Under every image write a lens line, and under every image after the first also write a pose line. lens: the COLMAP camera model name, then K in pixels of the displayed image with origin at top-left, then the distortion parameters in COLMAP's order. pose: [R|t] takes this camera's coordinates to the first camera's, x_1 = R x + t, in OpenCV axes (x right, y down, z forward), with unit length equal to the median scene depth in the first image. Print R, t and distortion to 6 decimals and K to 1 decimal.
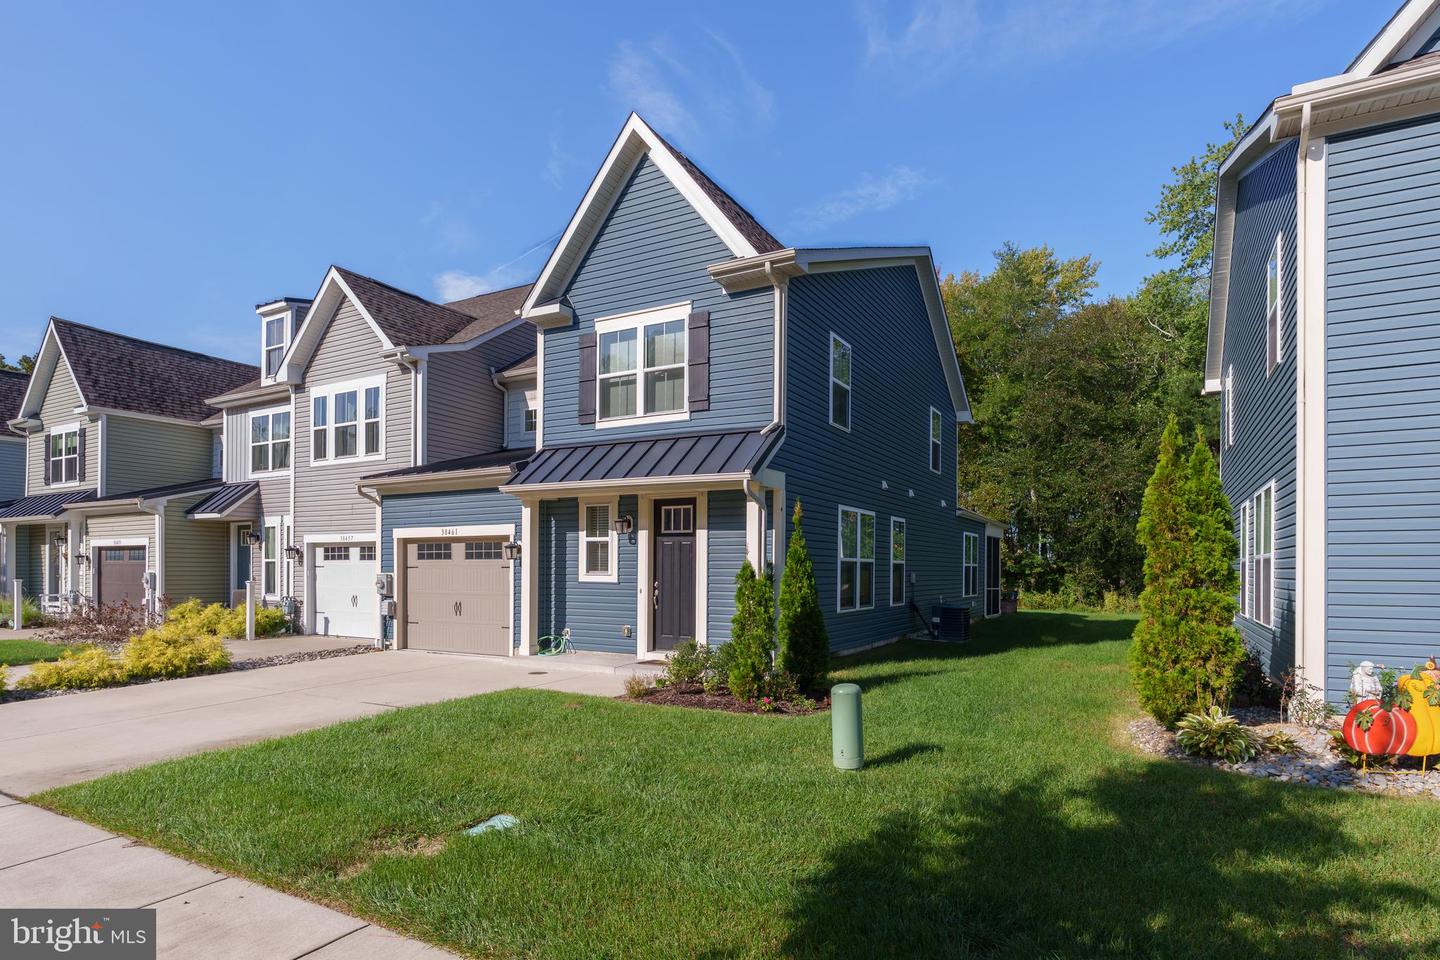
lens RADIAL K [[651.4, 0, 826.0], [0, 651.4, 570.4], [0, 0, 1]] dist [-0.002239, -0.000011]
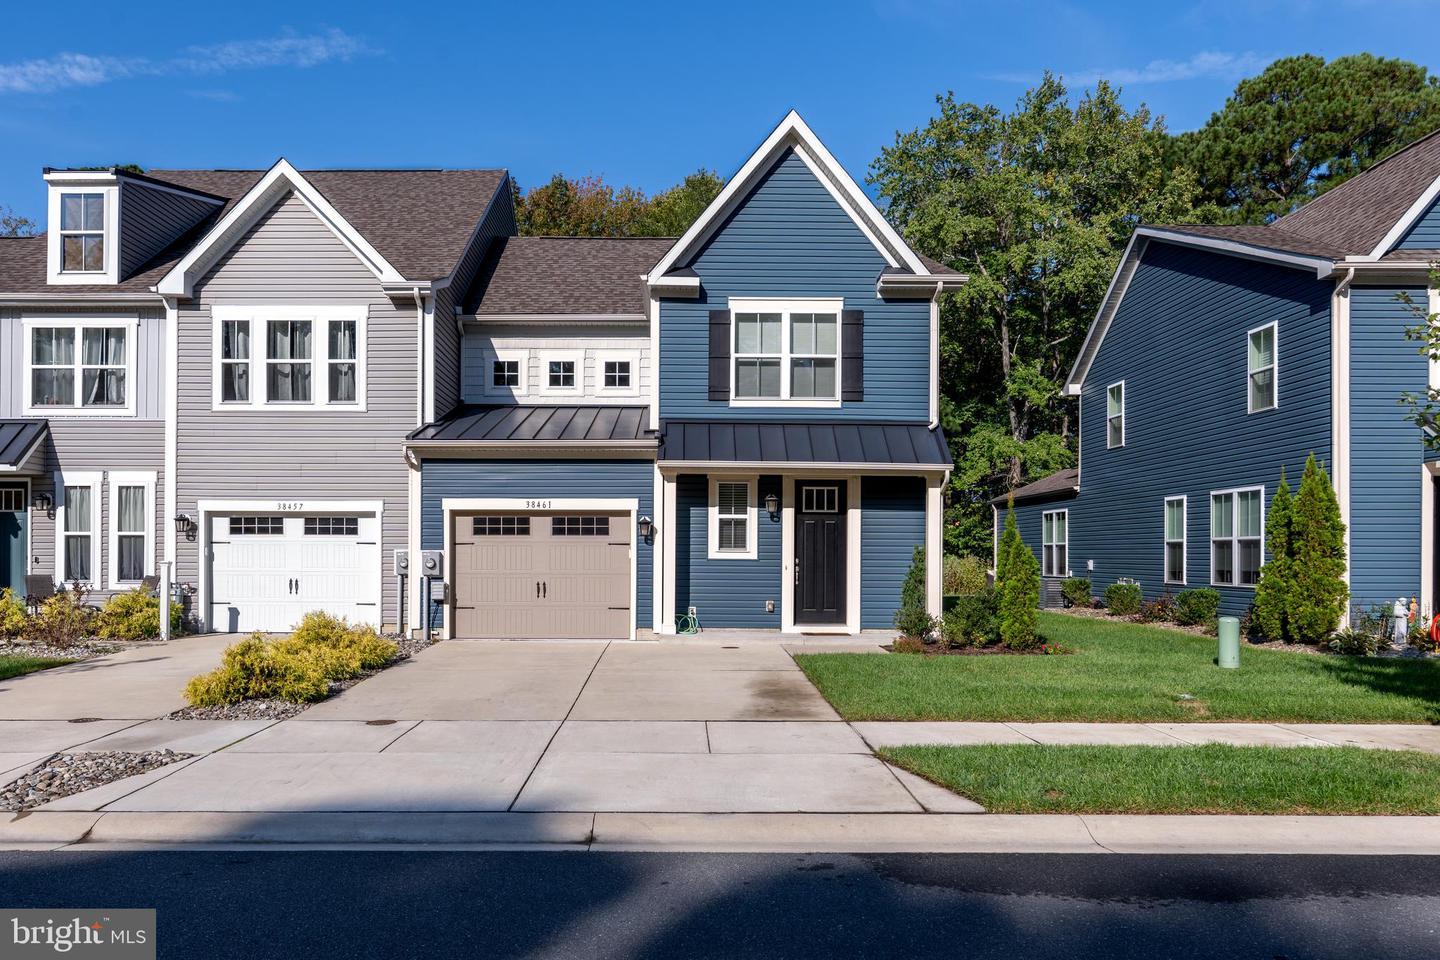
lens RADIAL K [[834.6, 0, 715.4], [0, 834.6, 545.0], [0, 0, 1]] dist [0.001749, -0.000589]
pose [[0.915067, 0.002500, 0.403293, -0.885284], [0.000146, 0.999979, -0.006529, 0.004616], [-0.403301, 0.006034, 0.915047, -0.164489]]
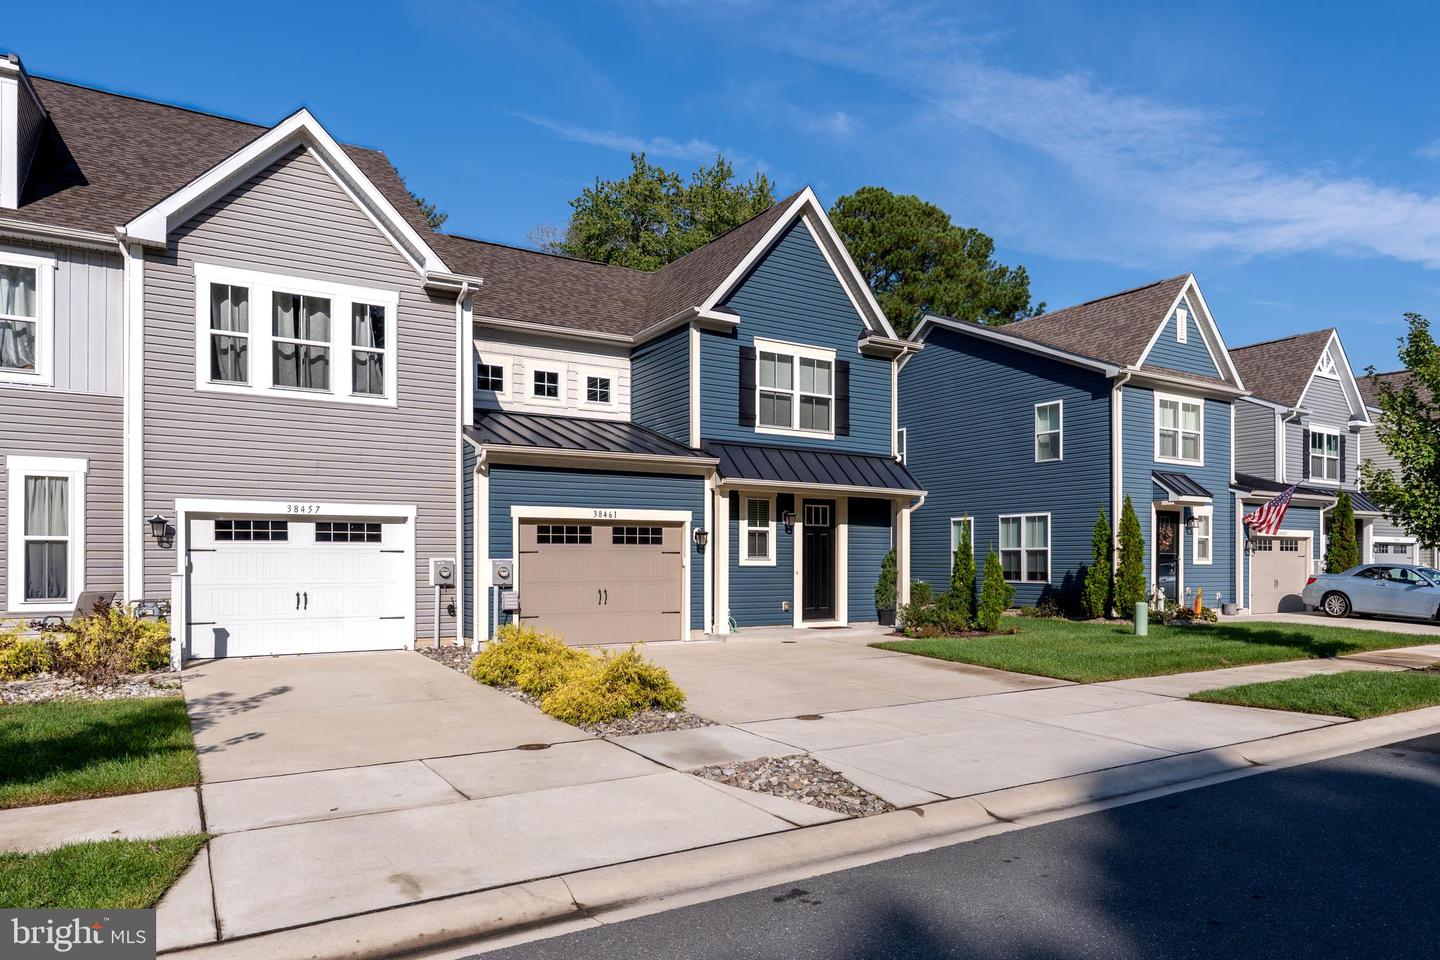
lens RADIAL K [[774.1, 0, 722.3], [0, 774.1, 555.9], [0, 0, 1]] dist [0.000414, -0.000788]
pose [[0.620853, -0.000235, 0.783927, -1.446223], [0.001520, 0.999998, -0.000904, 0.001286], [-0.783925, 0.001753, 0.620853, 0.199880]]
